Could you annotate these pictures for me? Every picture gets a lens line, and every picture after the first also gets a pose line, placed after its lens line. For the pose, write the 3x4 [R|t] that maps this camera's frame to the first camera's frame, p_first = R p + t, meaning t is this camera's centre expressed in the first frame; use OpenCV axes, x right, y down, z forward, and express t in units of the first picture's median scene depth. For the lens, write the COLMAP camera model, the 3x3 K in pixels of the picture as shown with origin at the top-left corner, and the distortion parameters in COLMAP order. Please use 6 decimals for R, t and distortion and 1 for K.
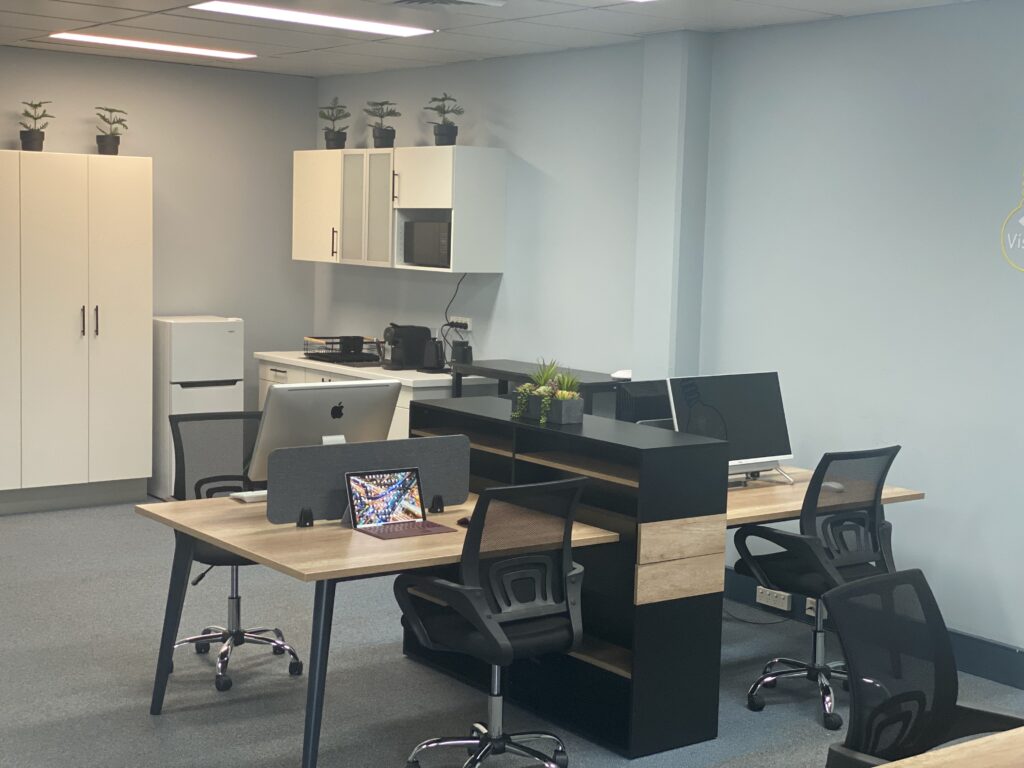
lens RADIAL K [[1490.9, 0, 507.1], [0, 1490.9, 375.4], [0, 0, 1]] dist [0.082254, 0.000000]
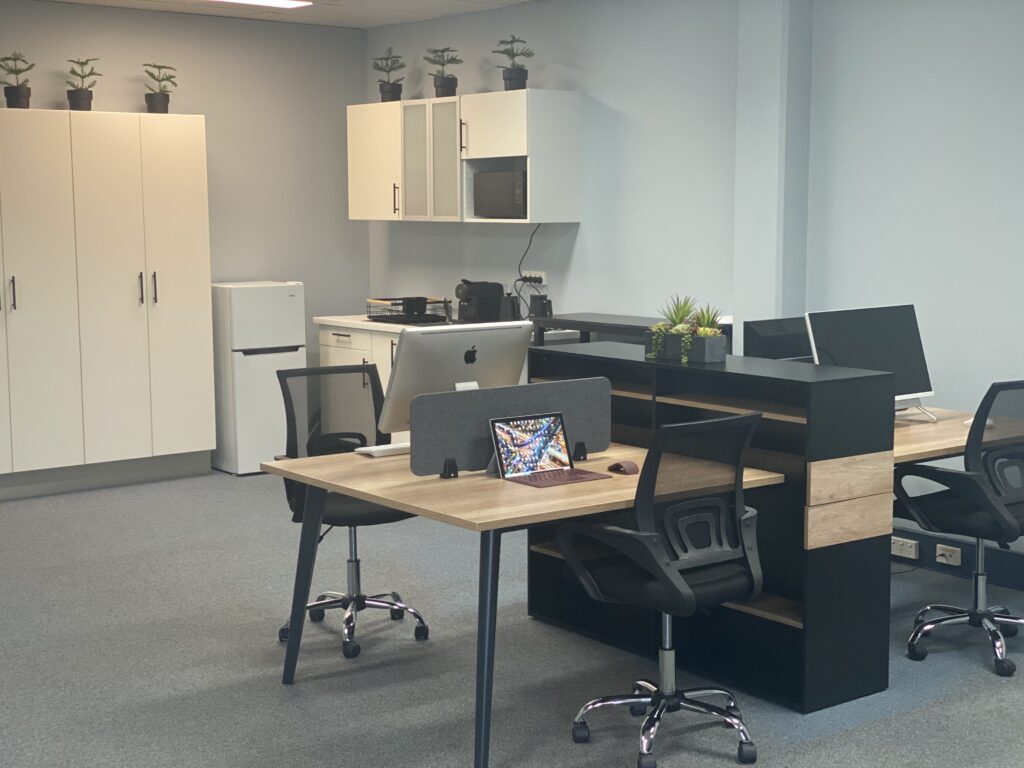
lens RADIAL K [[1490.9, 0, 514.5], [0, 1490.9, 394.3], [0, 0, 1]] dist [0.082254, 0.000000]
pose [[0.999378, -0.033847, 0.009882, -0.088781], [0.033572, 0.999077, 0.026801, 0.022097], [-0.010780, -0.026453, 0.999592, 0.060408]]
